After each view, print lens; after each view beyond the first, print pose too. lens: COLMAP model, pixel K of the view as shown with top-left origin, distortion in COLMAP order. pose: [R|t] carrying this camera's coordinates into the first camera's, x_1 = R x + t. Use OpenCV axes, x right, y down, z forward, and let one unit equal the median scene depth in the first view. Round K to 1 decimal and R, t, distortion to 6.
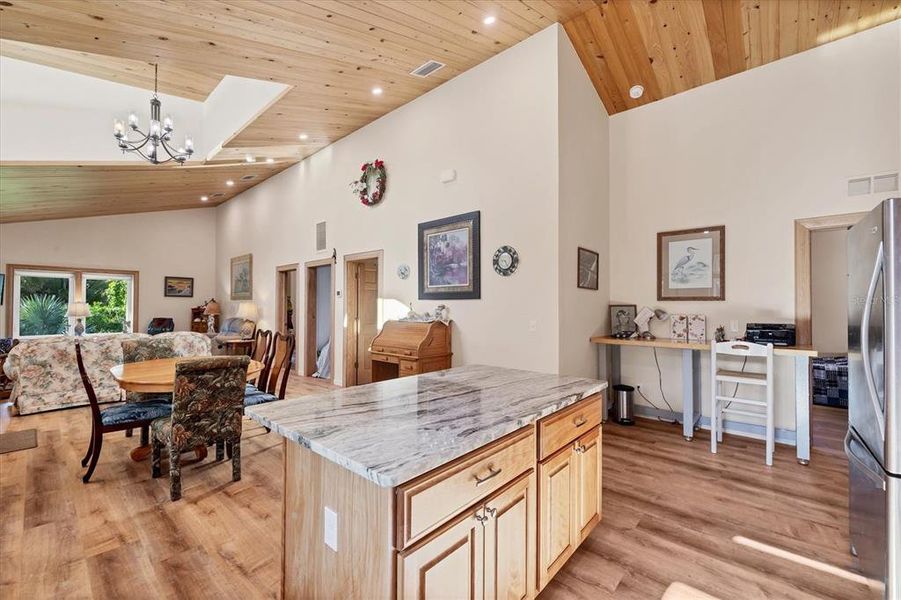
lens RADIAL K [[373.9, 0, 450.5], [0, 373.9, 300.0], [0, 0, 1]] dist [-0.001357, -0.000370]
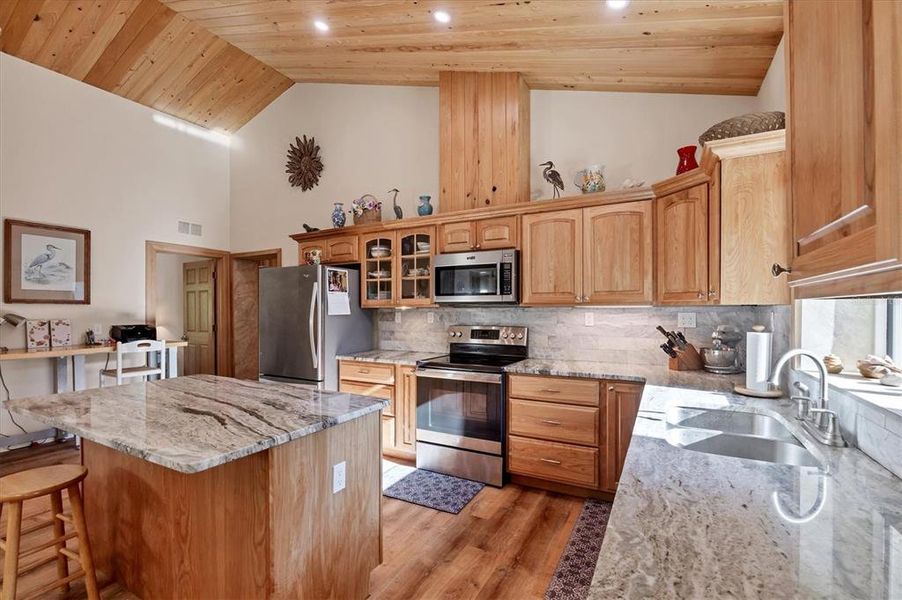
lens RADIAL K [[392.9, 0, 453.1], [0, 392.9, 311.0], [0, 0, 1]] dist [0.000619, 0.000072]
pose [[-0.232507, -0.007610, 0.972565, -0.471361], [-0.014847, 0.999881, 0.004274, -0.000012], [-0.972481, -0.013446, -0.232593, 0.247073]]
